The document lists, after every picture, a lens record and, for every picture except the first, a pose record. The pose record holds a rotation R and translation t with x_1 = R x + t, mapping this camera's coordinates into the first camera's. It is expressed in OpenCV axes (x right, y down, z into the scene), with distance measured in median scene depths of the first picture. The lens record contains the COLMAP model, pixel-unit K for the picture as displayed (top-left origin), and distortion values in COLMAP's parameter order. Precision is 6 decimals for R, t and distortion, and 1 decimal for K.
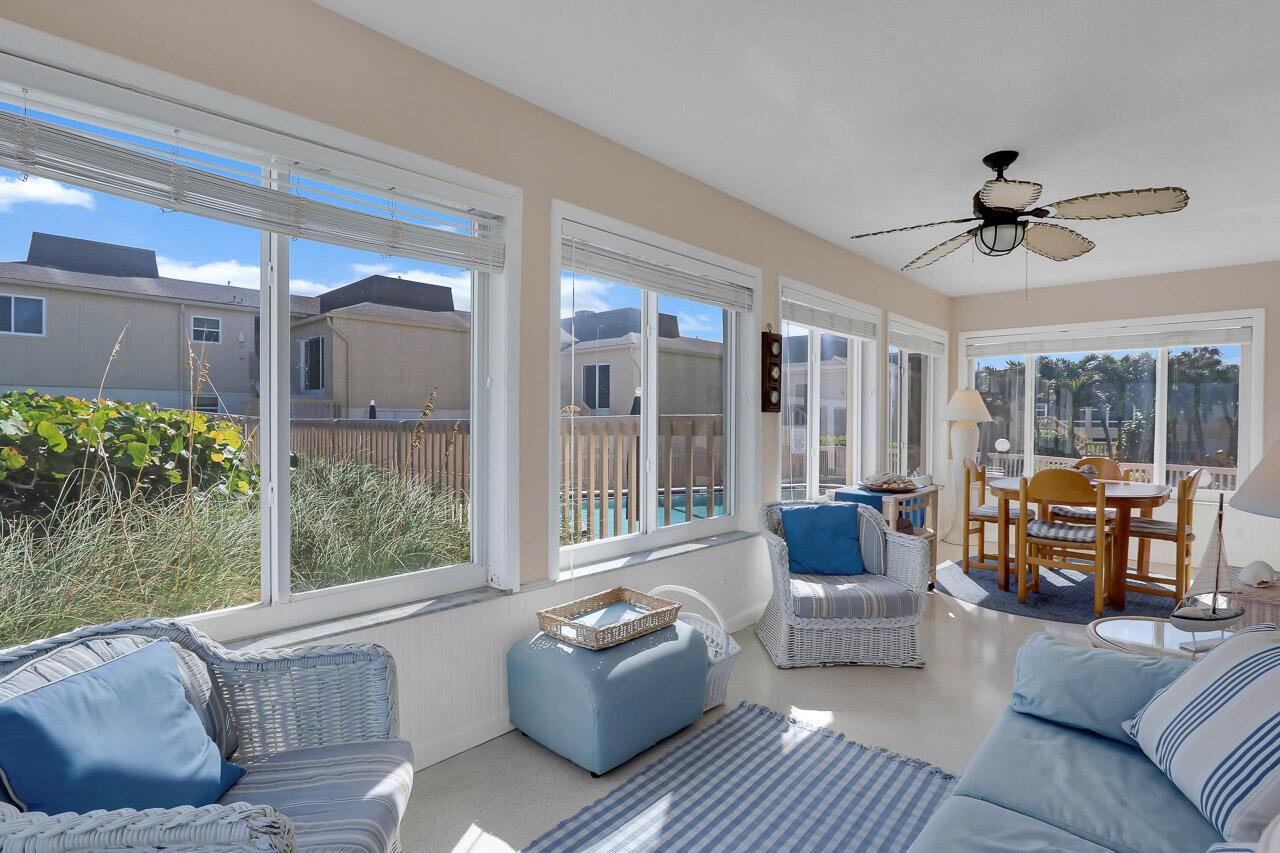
lens RADIAL K [[627.2, 0, 621.0], [0, 627.2, 420.4], [0, 0, 1]] dist [-0.002181, -0.000063]
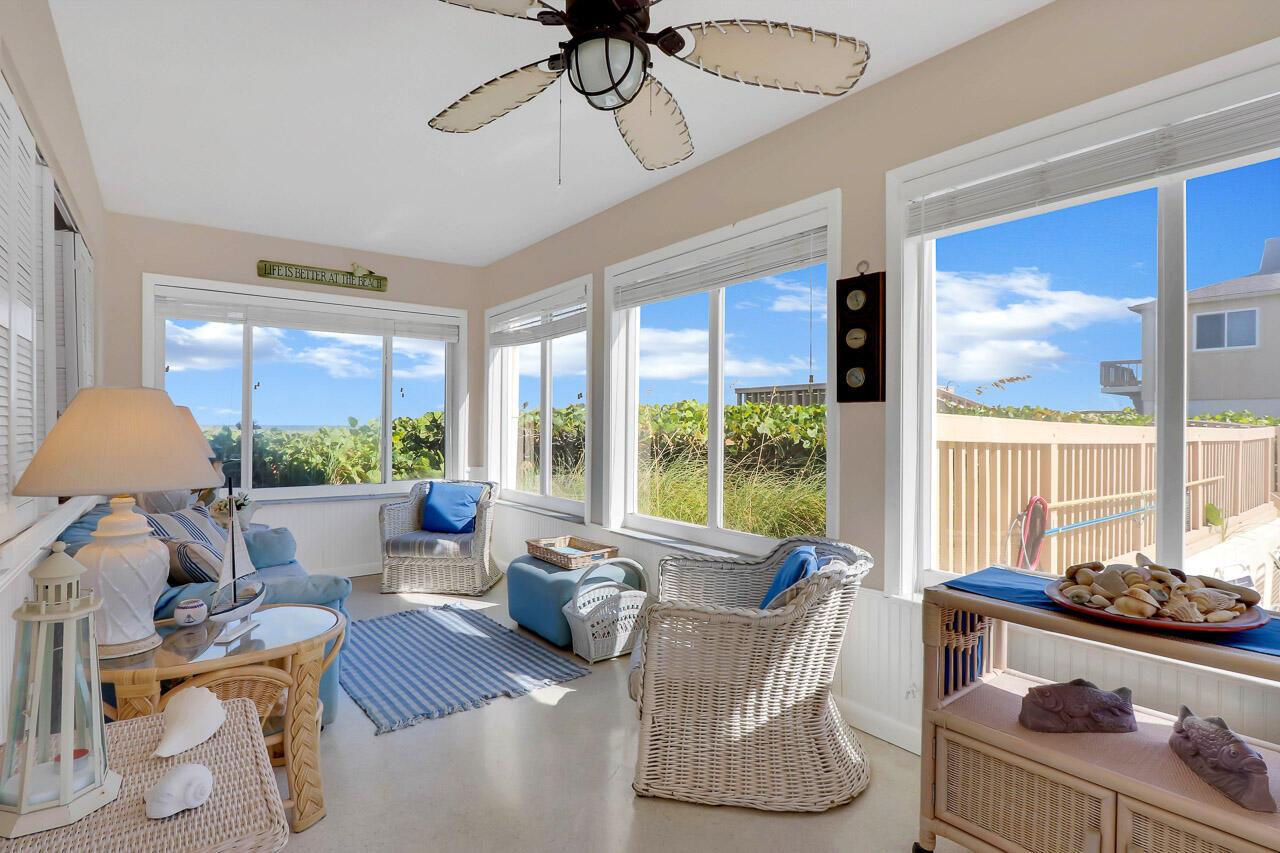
lens RADIAL K [[627.5, 0, 625.2], [0, 627.5, 427.1], [0, 0, 1]] dist [-0.013364, 0.001255]
pose [[-0.182903, -0.001480, -0.983130, 0.543285], [-0.014455, 0.999895, 0.001184, 0.007979], [0.983025, 0.014428, -0.182905, 0.539006]]
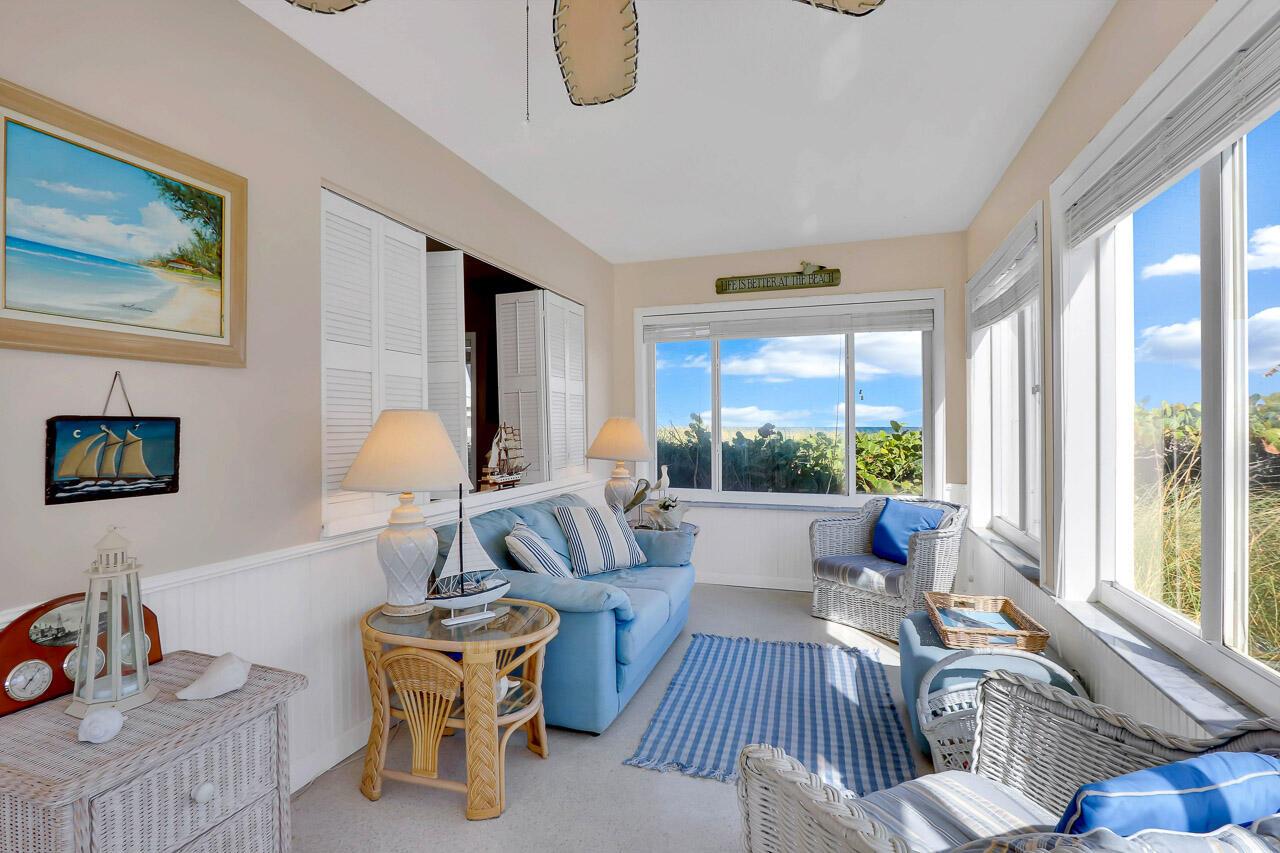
lens RADIAL K [[630.3, 0, 616.8], [0, 630.3, 425.7], [0, 0, 1]] dist [-0.004078, -0.001451]
pose [[-0.911693, -0.001493, -0.410869, 0.353357], [-0.003739, 0.999982, 0.004664, 0.001654], [0.410855, 0.005789, -0.911682, 0.648787]]
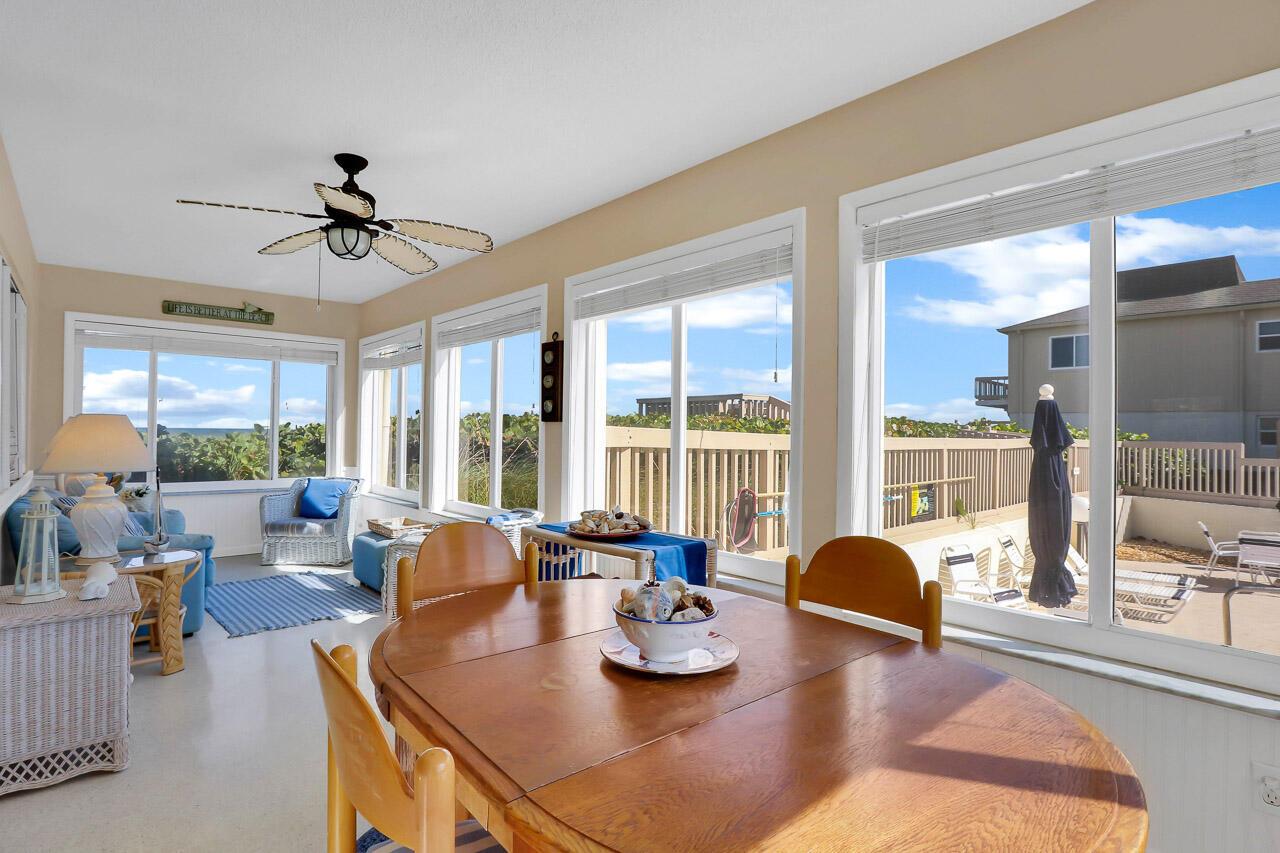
lens RADIAL K [[630.3, 0, 616.8], [0, 630.3, 425.7], [0, 0, 1]] dist [-0.004078, -0.001451]
pose [[-0.108574, -0.013807, -0.993992, 0.736510], [-0.021149, 0.999709, -0.011576, 0.000503], [0.993863, 0.019765, -0.108834, 0.736877]]
